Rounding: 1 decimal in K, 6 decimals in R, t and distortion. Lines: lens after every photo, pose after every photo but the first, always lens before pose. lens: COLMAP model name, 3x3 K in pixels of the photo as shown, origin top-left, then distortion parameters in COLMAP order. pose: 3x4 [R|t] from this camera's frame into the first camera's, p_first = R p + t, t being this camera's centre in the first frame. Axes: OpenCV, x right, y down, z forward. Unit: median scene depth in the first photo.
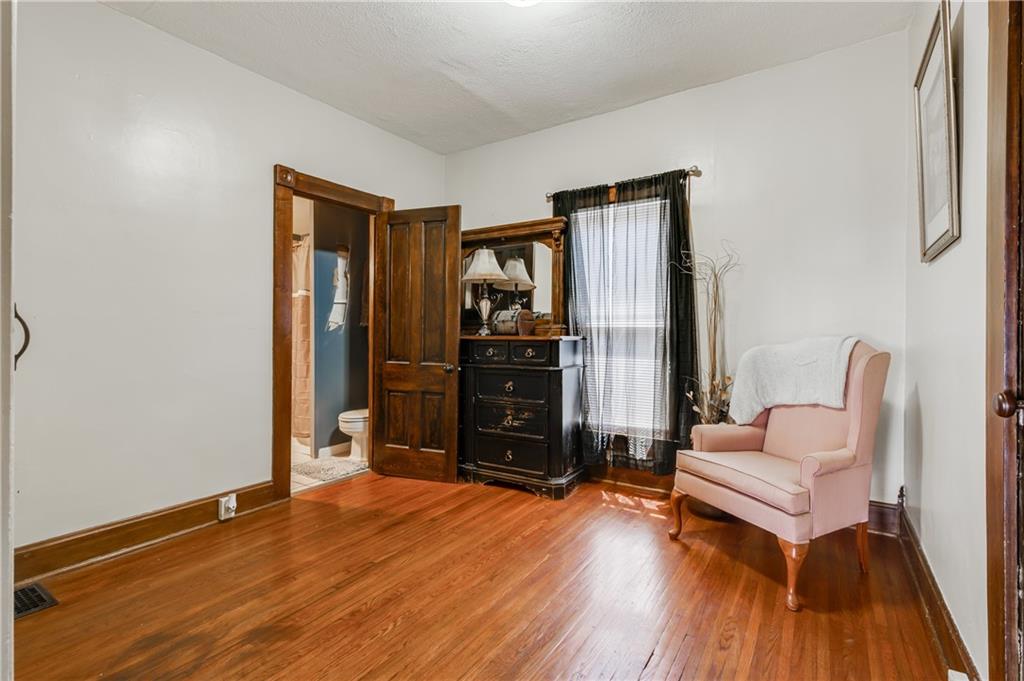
lens RADIAL K [[458.0, 0, 512.0], [0, 458.0, 340.5], [0, 0, 1]] dist [0.000369, -0.000006]
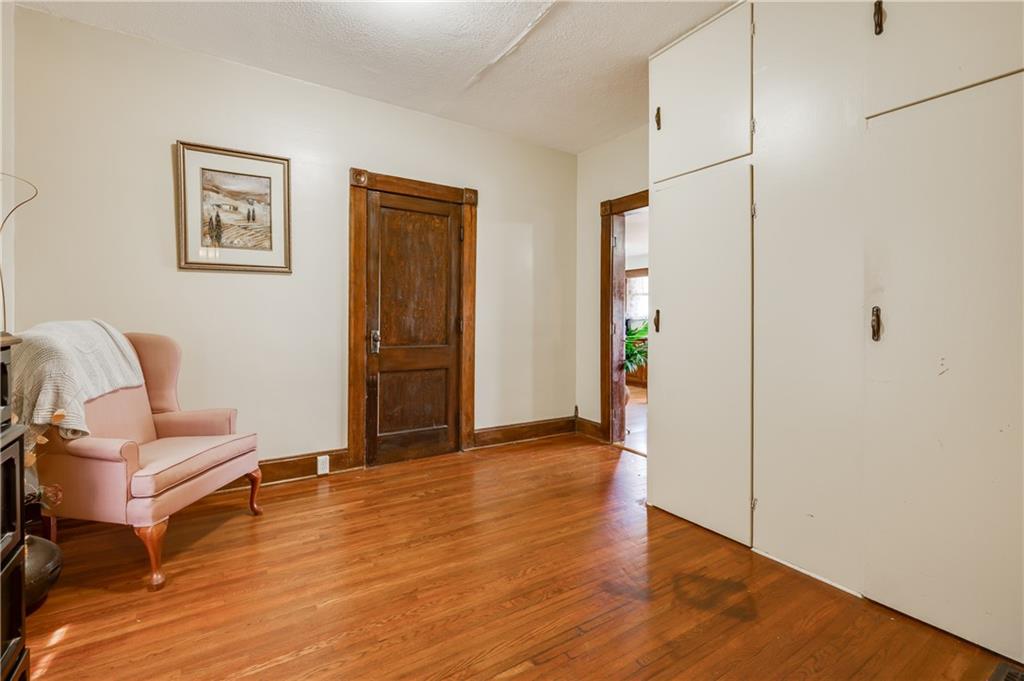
lens RADIAL K [[458.0, 0, 512.0], [0, 458.0, 340.5], [0, 0, 1]] dist [0.000369, -0.000006]
pose [[-0.914094, -0.019653, 0.405026, -0.625448], [0.000375, 0.998783, 0.049309, -0.018113], [-0.405502, 0.045225, -0.912975, 1.870386]]
